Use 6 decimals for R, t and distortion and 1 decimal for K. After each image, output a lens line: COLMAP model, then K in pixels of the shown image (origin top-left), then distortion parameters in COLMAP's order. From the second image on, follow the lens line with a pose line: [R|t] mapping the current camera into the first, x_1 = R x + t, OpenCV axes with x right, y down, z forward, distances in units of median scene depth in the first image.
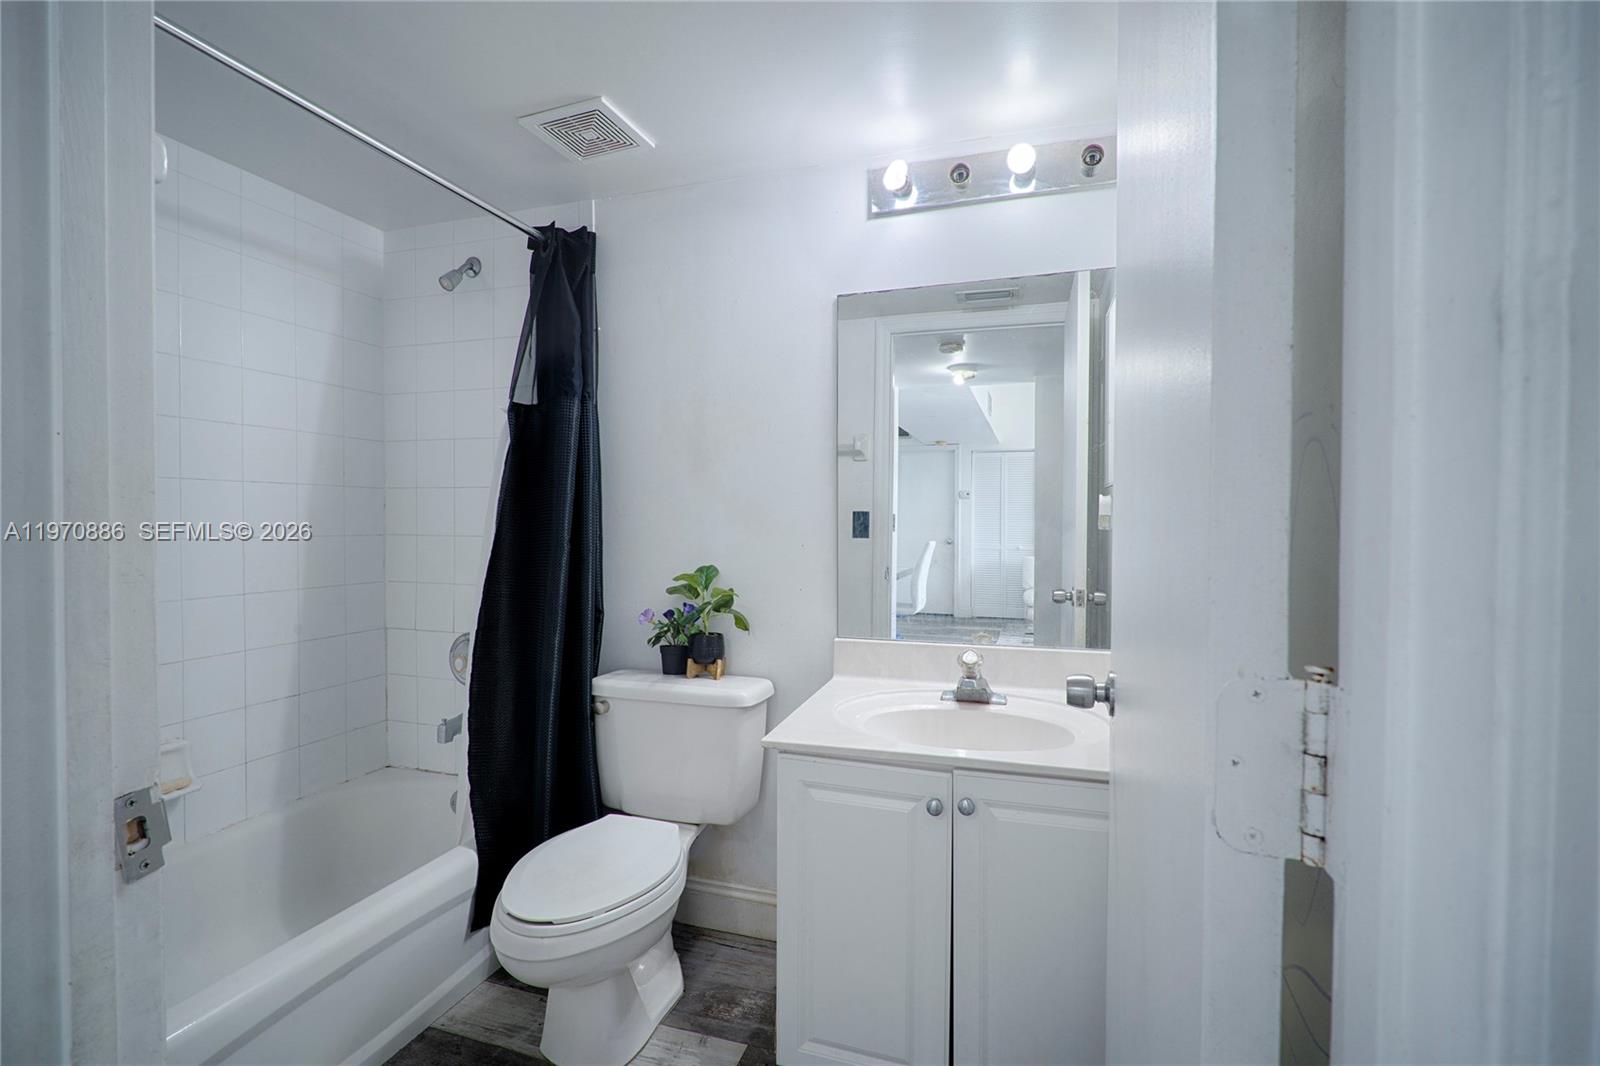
lens RADIAL K [[737.7, 0, 800.0], [0, 737.7, 533.0], [0, 0, 1]] dist [0.001314, -0.000223]
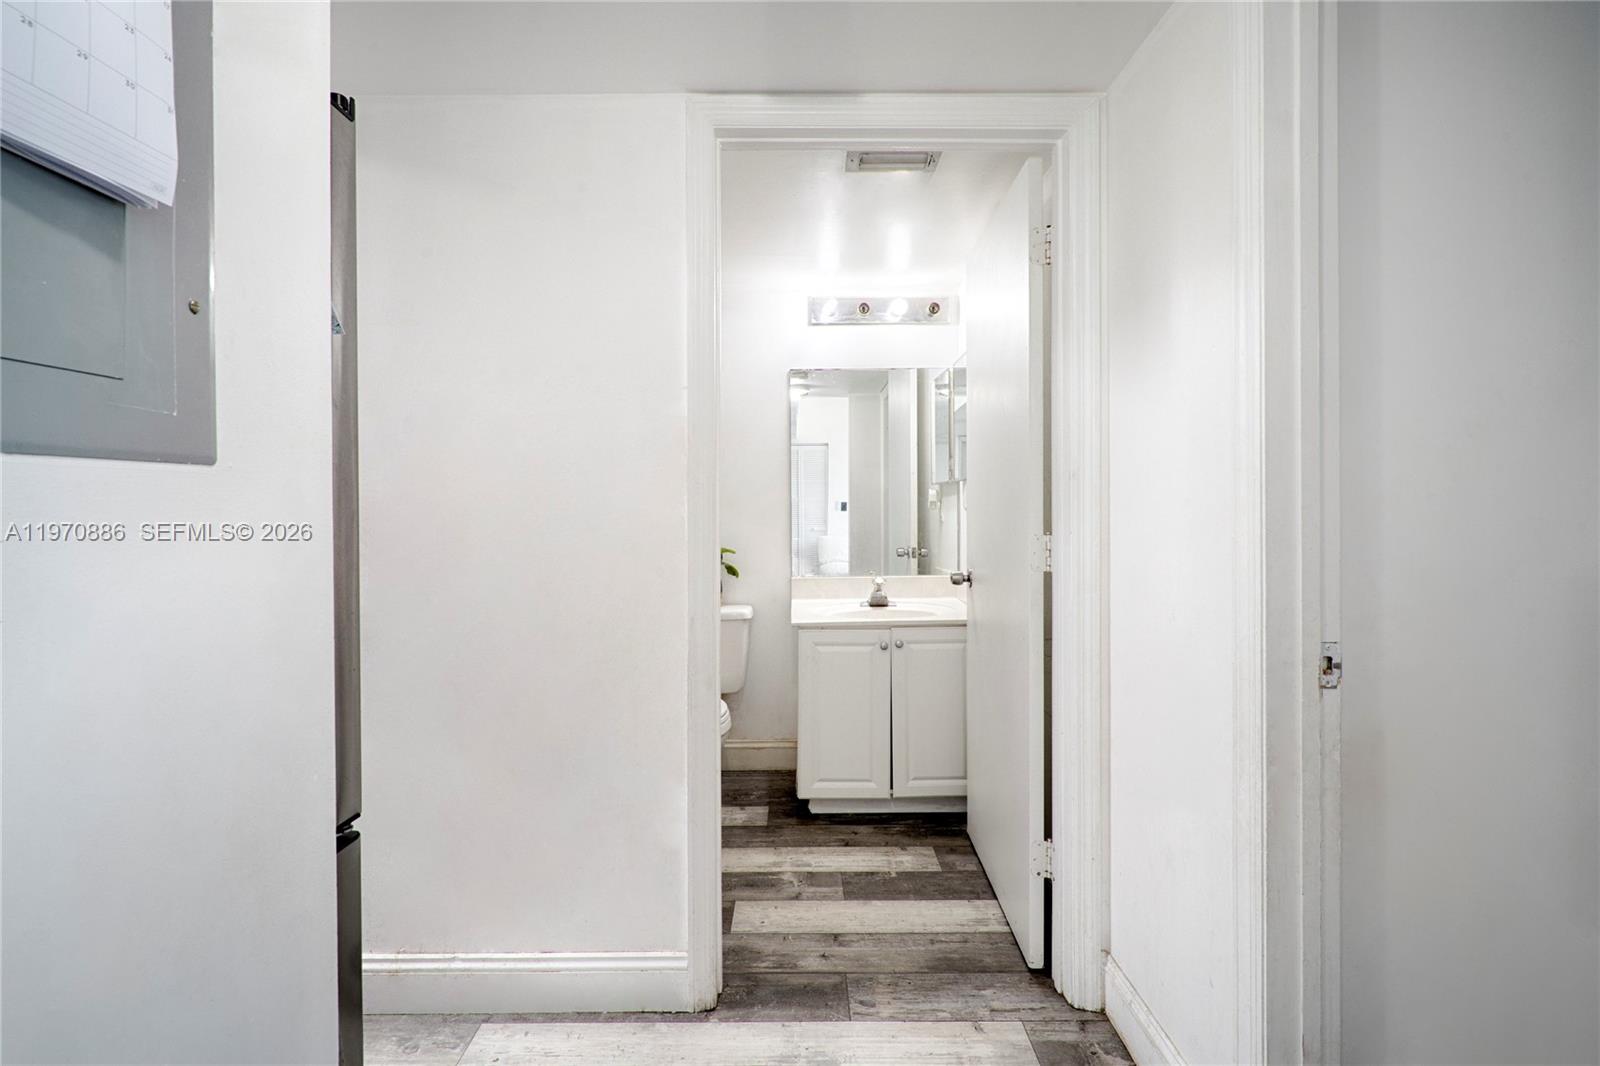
lens RADIAL K [[753.8, 0, 801.1], [0, 753.8, 508.6], [0, 0, 1]] dist [0.000496, -0.000052]
pose [[0.951772, -0.010841, 0.306613, -0.514829], [0.015092, 0.999820, -0.011495, 0.011082], [-0.306434, 0.015568, 0.951765, -0.701737]]
